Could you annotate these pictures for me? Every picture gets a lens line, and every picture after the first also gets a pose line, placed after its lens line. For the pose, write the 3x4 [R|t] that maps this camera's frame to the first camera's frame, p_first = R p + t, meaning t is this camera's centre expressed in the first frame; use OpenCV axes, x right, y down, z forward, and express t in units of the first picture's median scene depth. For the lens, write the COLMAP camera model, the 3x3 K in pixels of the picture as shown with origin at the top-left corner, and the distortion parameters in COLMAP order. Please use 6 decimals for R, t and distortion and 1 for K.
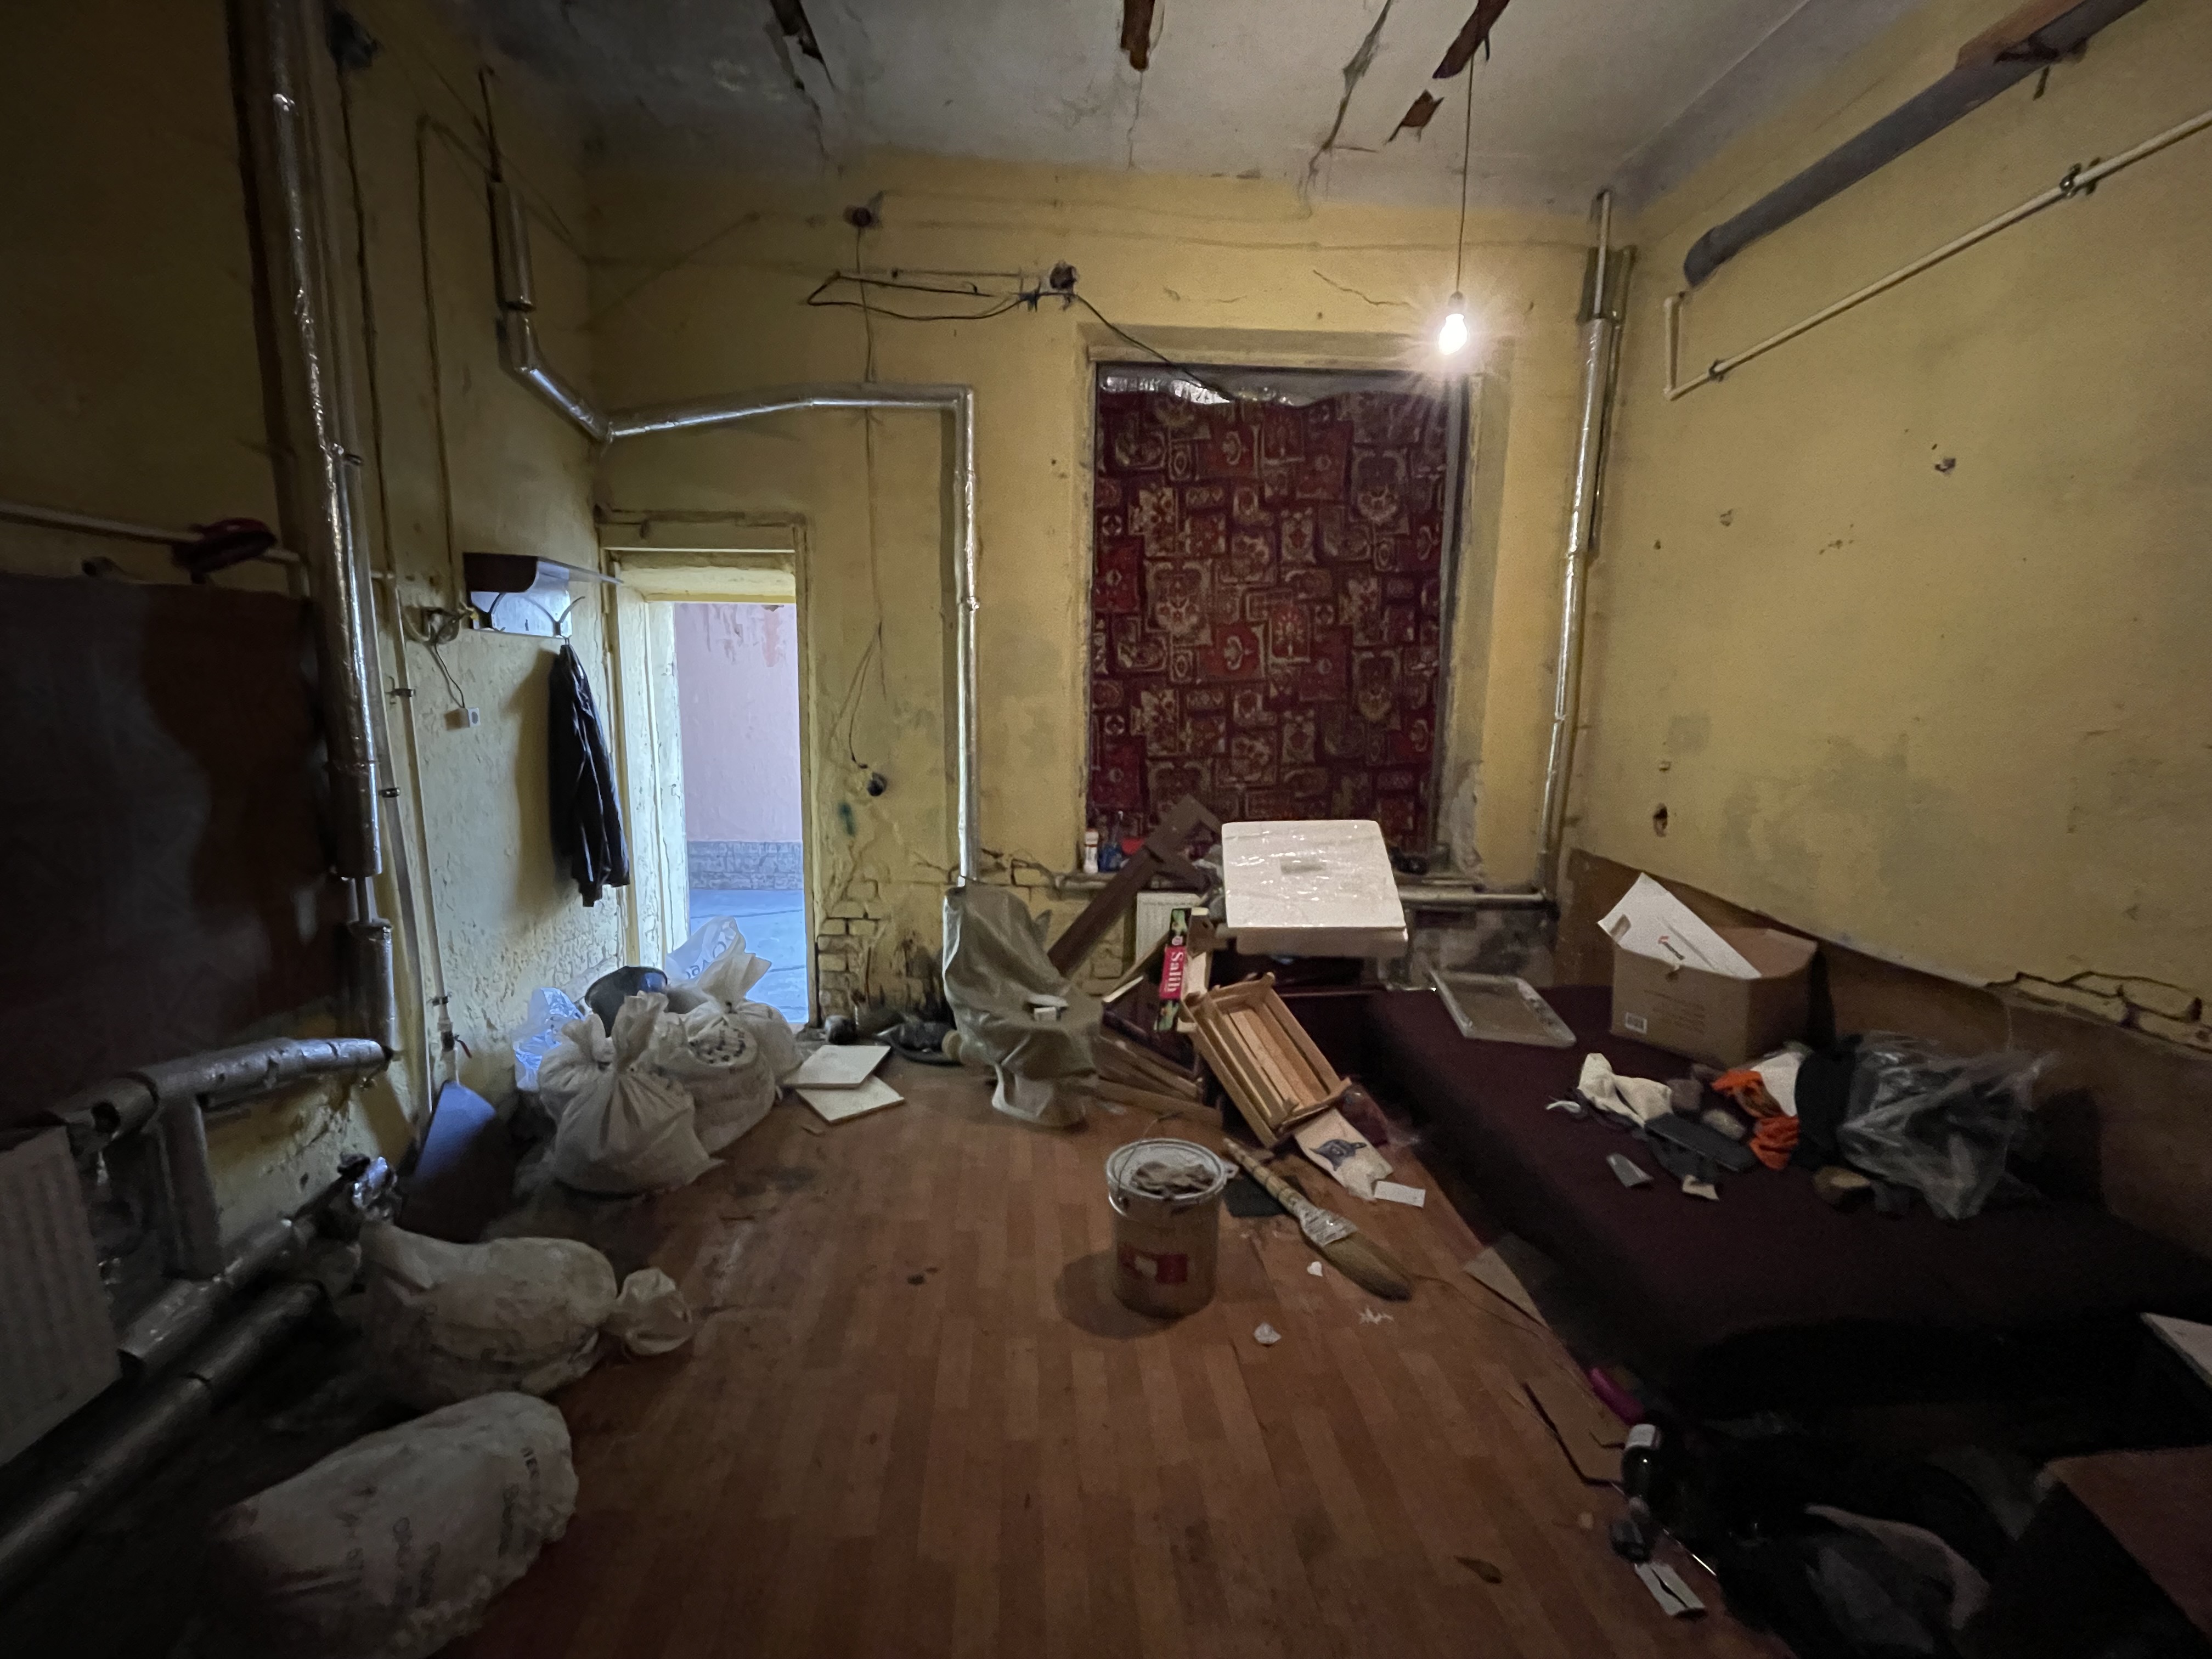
lens RADIAL K [[890.9, 0, 1097.6], [0, 890.9, 828.1], [0, 0, 1]] dist [-0.002874, -0.001084]
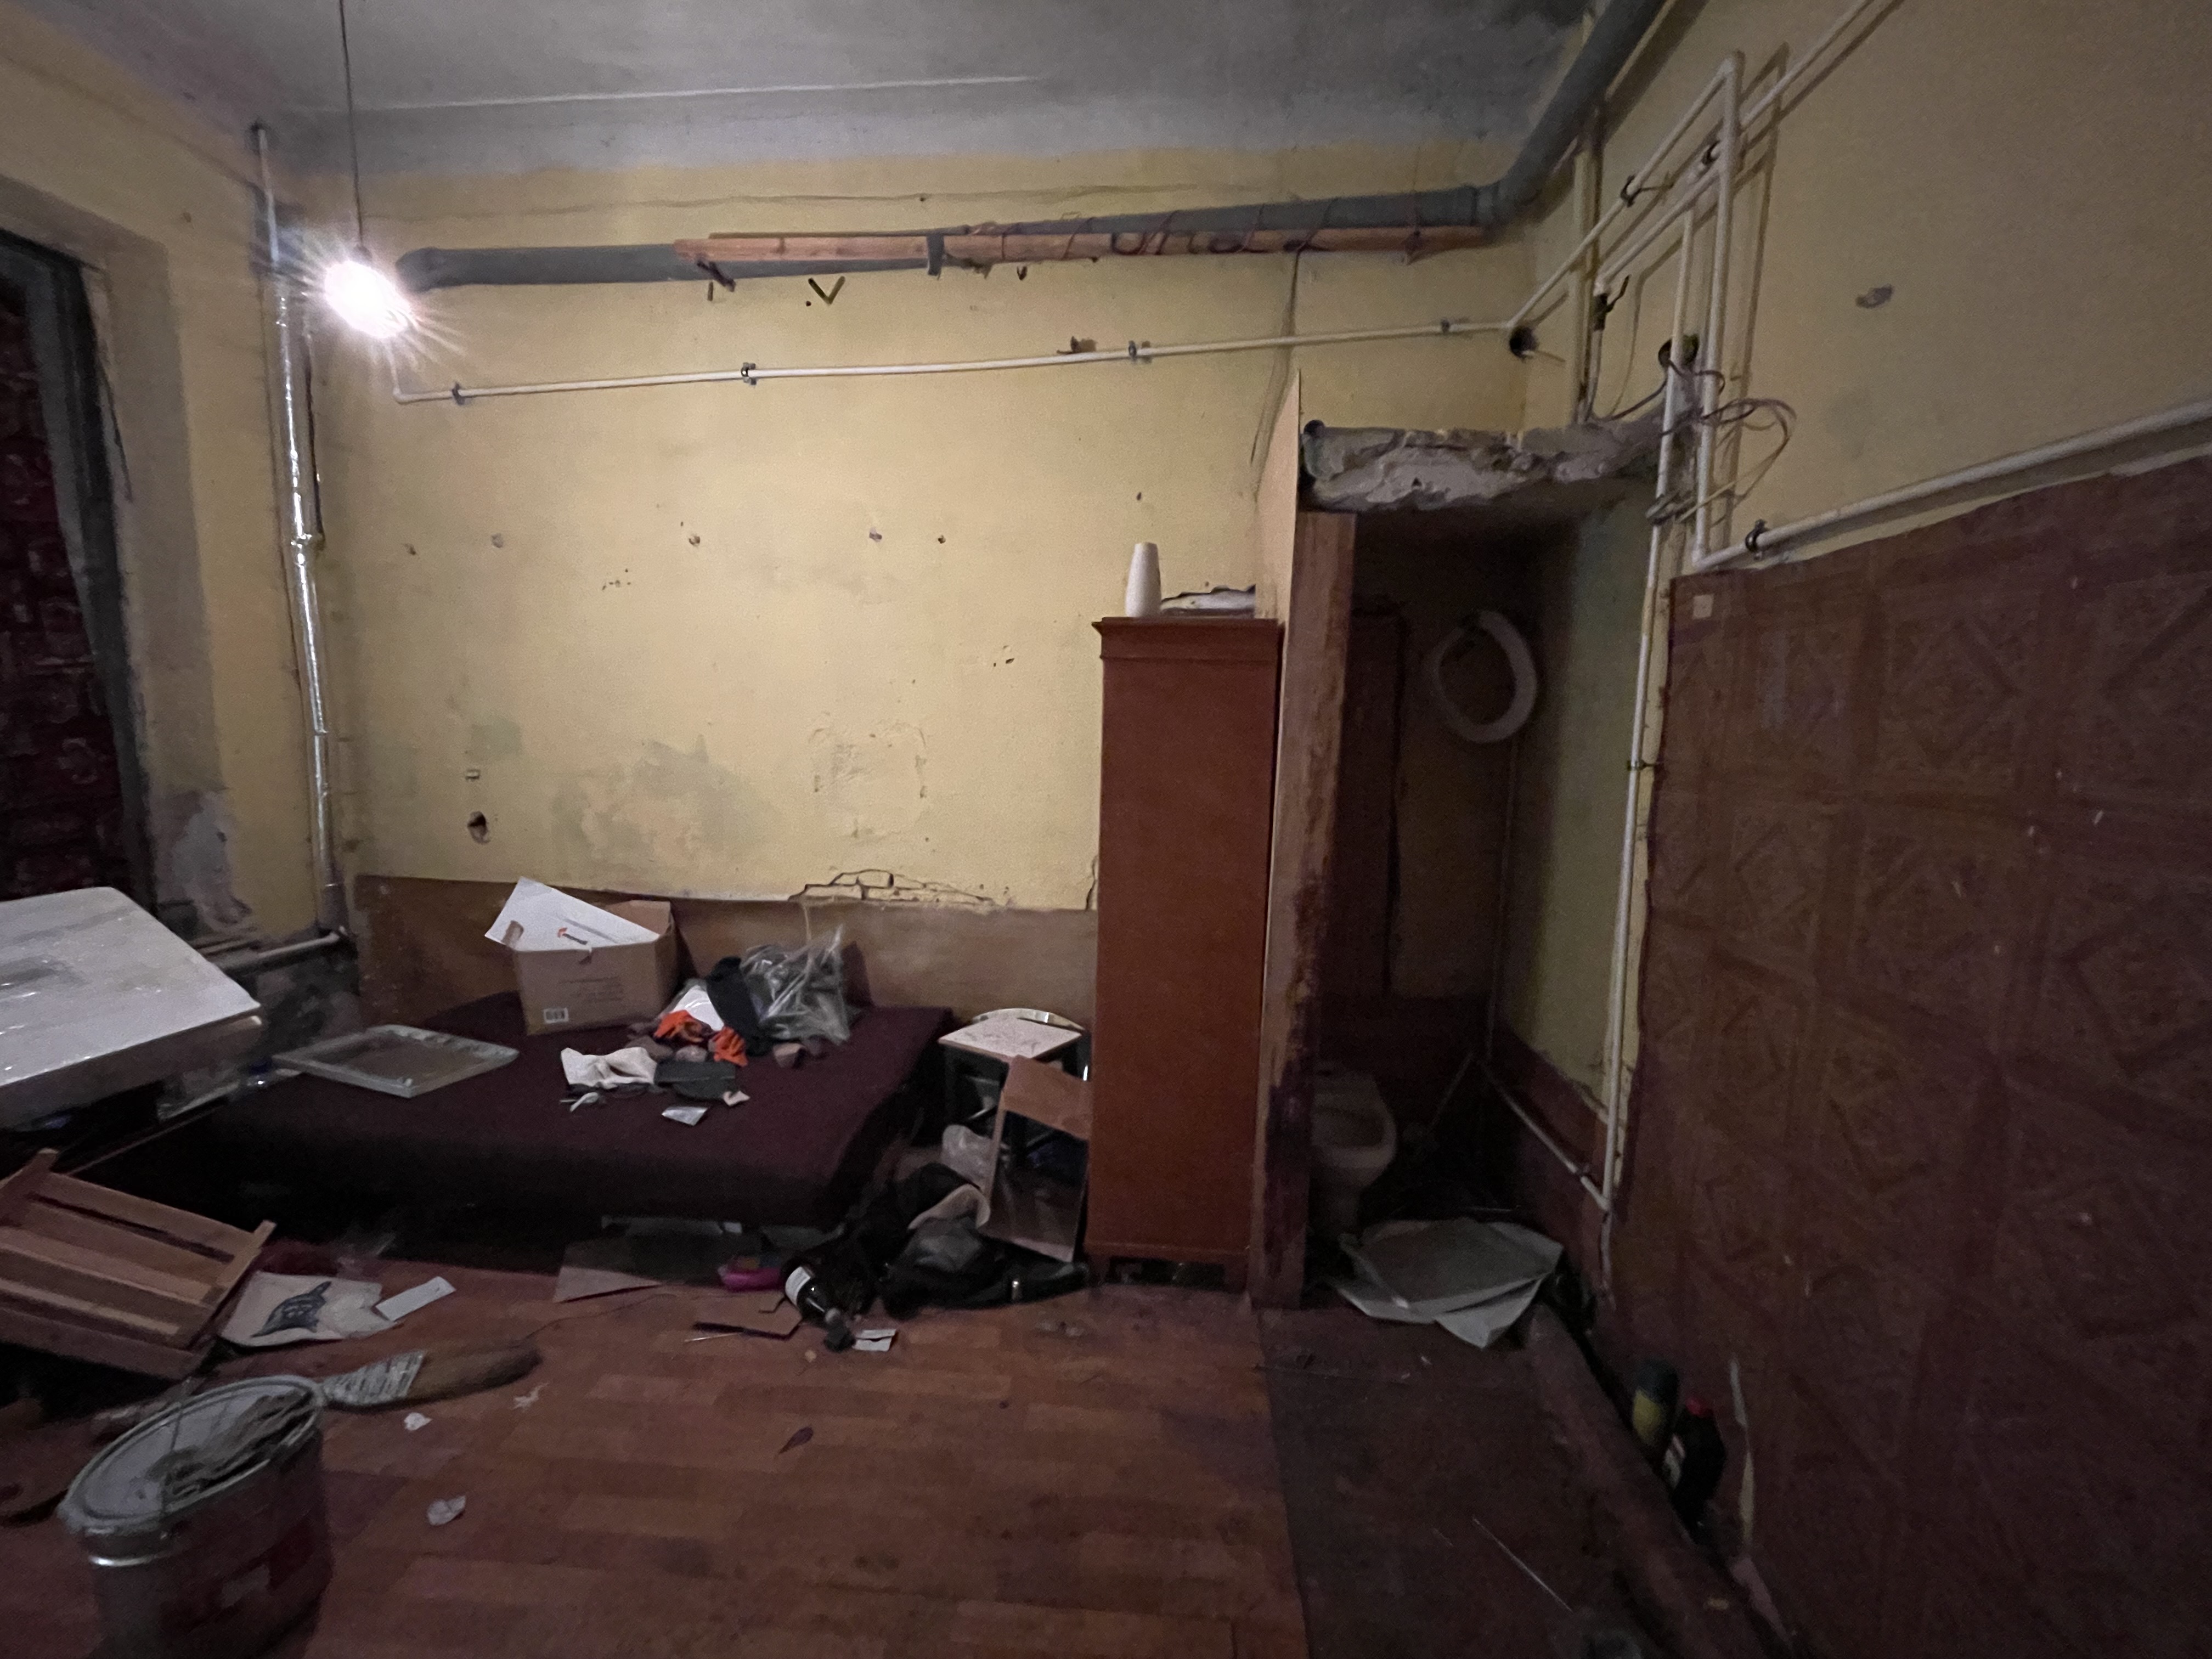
lens RADIAL K [[890.9, 0, 1104.6], [0, 890.9, 825.6], [0, 0, 1]] dist [-0.002874, -0.001084]
pose [[0.163287, -0.135519, 0.977227, -0.321073], [0.138393, 0.983873, 0.113317, -0.035946], [-0.976824, 0.116738, 0.179409, 0.160384]]
